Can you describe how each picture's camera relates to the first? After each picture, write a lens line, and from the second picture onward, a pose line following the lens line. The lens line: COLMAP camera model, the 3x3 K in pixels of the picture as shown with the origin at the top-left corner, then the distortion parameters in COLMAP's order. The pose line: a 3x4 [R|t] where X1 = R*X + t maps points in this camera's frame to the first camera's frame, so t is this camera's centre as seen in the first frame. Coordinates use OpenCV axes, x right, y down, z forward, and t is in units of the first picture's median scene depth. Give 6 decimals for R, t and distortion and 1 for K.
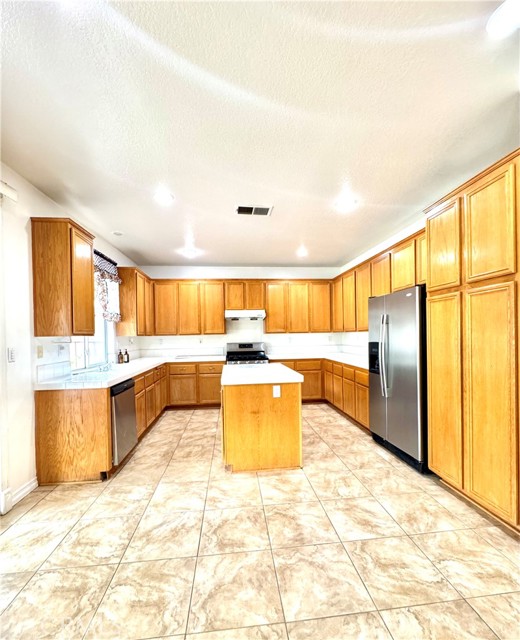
lens RADIAL K [[285.7, 0, 260.1], [0, 285.7, 337.4], [0, 0, 1]] dist [-0.000282, 0.000094]
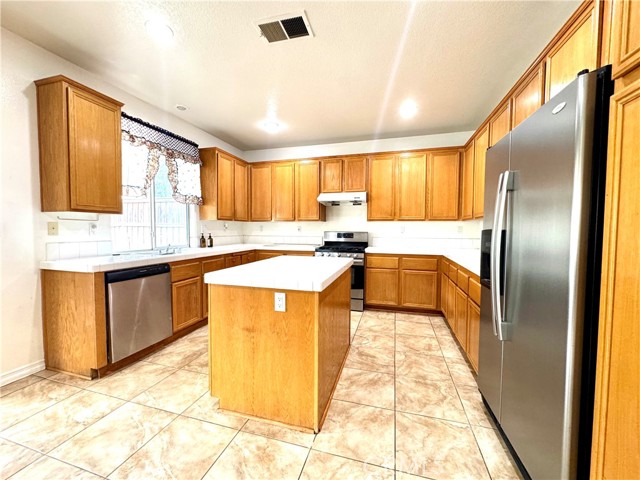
lens RADIAL K [[257.3, 0, 320.0], [0, 257.3, 240.5], [0, 0, 1]] dist [-0.001800, -0.000377]
pose [[0.924843, 0.040150, -0.378223, 0.290487], [-0.026426, 0.998793, 0.041409, 0.025493], [0.379429, -0.028302, 0.924788, 0.439039]]
